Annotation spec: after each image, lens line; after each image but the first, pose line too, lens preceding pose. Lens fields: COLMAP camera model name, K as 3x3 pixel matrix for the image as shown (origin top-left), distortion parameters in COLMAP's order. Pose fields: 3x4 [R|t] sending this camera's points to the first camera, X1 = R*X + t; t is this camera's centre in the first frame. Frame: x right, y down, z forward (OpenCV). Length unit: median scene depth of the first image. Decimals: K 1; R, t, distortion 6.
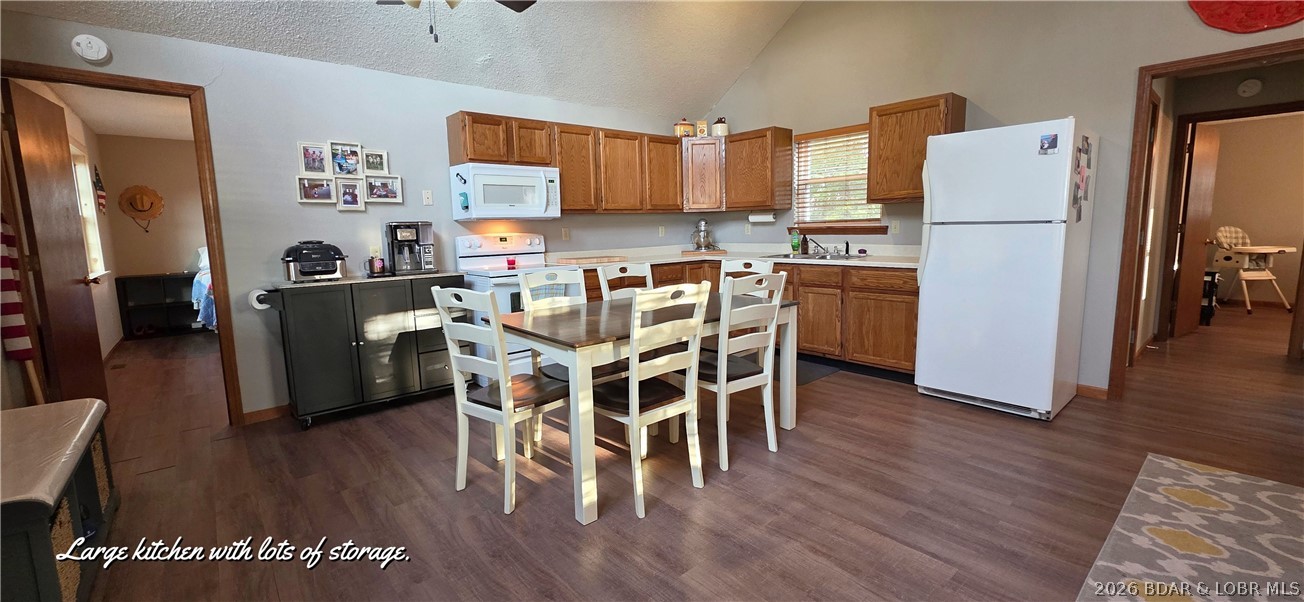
lens RADIAL K [[518.2, 0, 654.5], [0, 518.2, 290.9], [0, 0, 1]] dist [-0.001018, 0.000549]
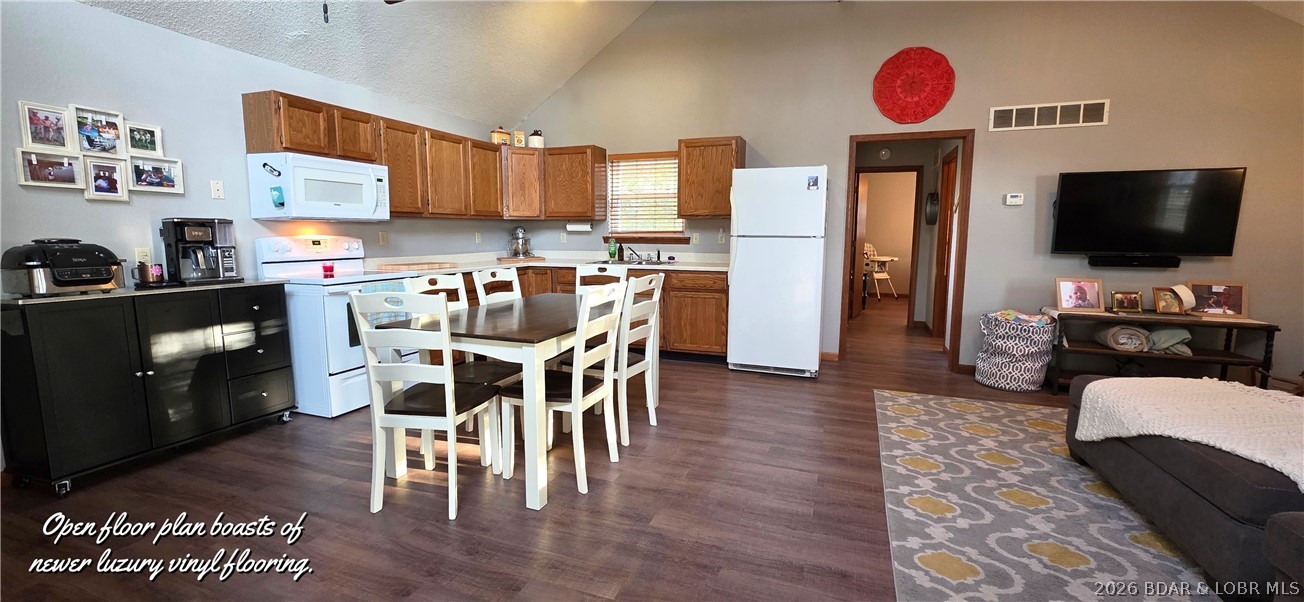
lens RADIAL K [[518.2, 0, 654.5], [0, 518.2, 290.9], [0, 0, 1]] dist [-0.001018, 0.000549]
pose [[0.881476, -0.025391, 0.471546, -0.237521], [0.033849, 0.999382, -0.009463, 0.010694], [-0.471015, 0.024303, 0.881791, -0.037219]]
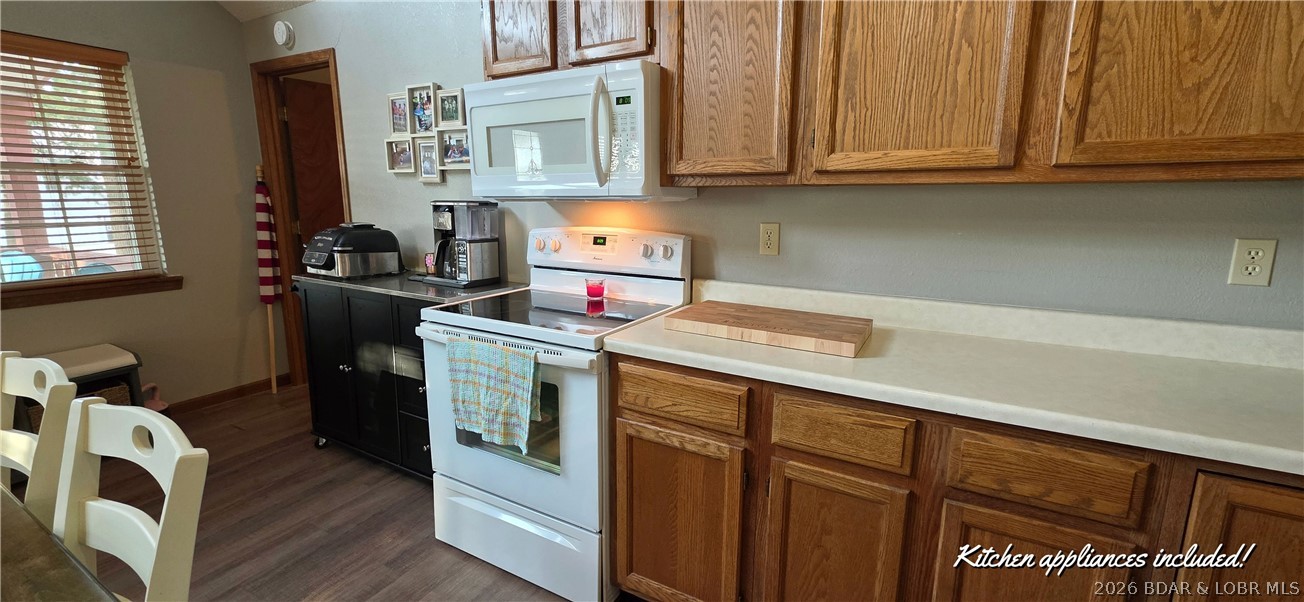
lens RADIAL K [[518.2, 0, 654.5], [0, 518.2, 290.9], [0, 0, 1]] dist [-0.001018, 0.000549]
pose [[0.339326, 0.193413, -0.920570, 0.205944], [-0.125539, 0.979190, 0.159455, -0.159267], [0.932254, 0.061460, 0.356546, 1.024289]]
